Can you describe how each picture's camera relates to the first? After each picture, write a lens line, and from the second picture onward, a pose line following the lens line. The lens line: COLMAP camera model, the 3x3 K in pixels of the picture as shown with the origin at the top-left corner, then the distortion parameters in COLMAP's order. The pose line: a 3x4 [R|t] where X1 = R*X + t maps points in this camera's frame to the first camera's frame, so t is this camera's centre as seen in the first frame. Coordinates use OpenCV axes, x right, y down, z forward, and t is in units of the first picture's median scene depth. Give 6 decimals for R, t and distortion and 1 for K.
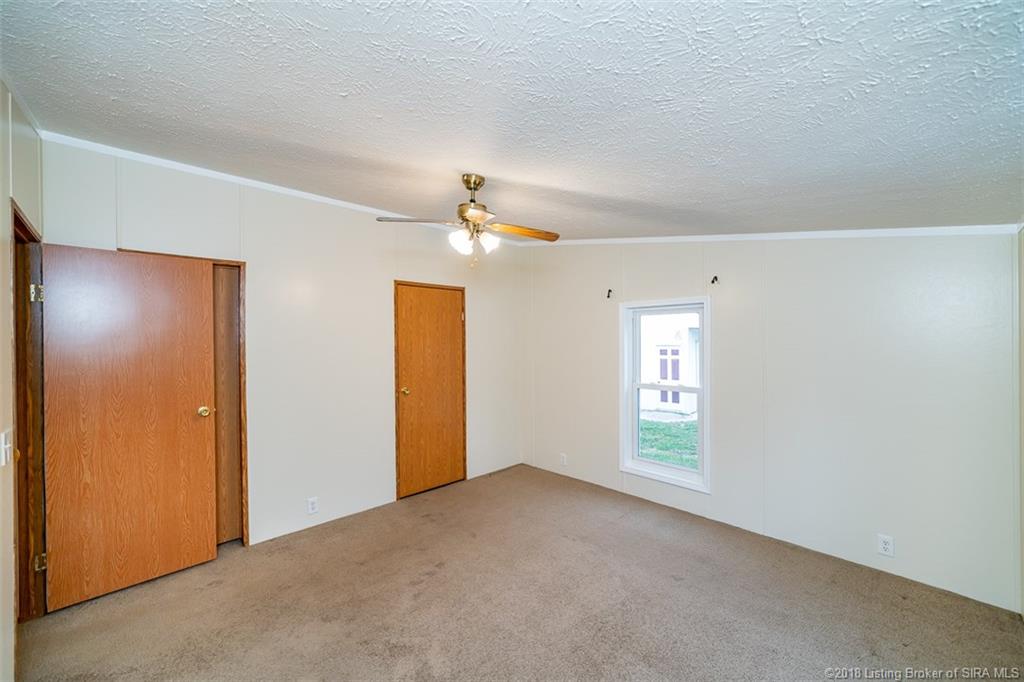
lens RADIAL K [[413.8, 0, 528.5], [0, 413.8, 340.7], [0, 0, 1]] dist [-0.001082, -0.000330]
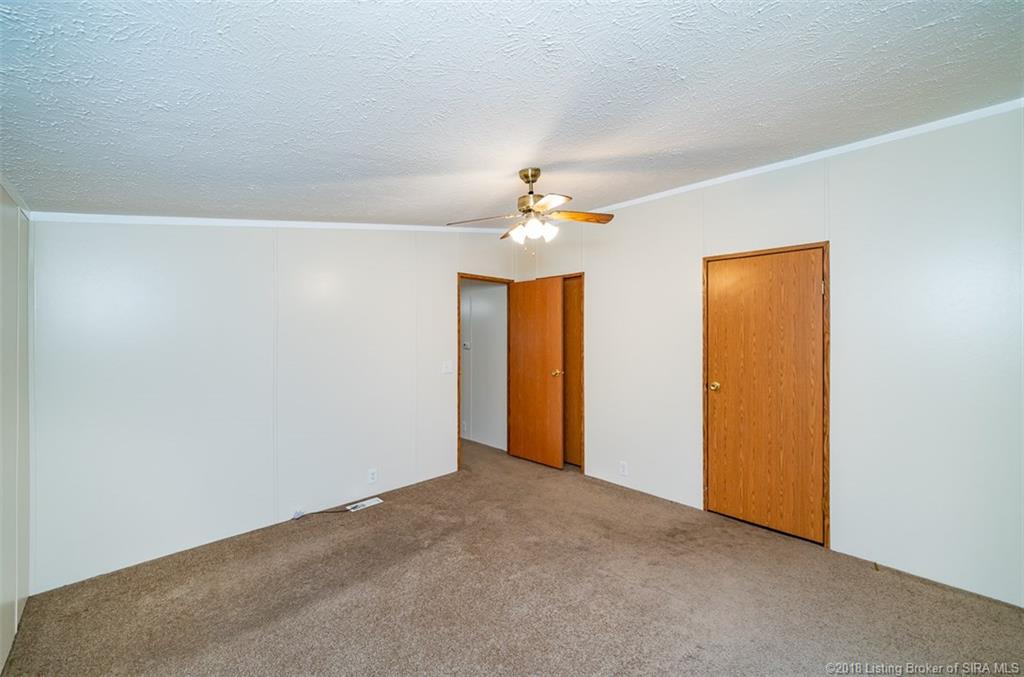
lens RADIAL K [[423.4, 0, 496.7], [0, 423.4, 334.6], [0, 0, 1]] dist [0.037567, 0.000205]
pose [[-0.035370, 0.014749, -0.999265, 0.593510], [0.000773, 0.999891, 0.014731, 0.002763], [0.999374, -0.000252, -0.035378, 0.592876]]
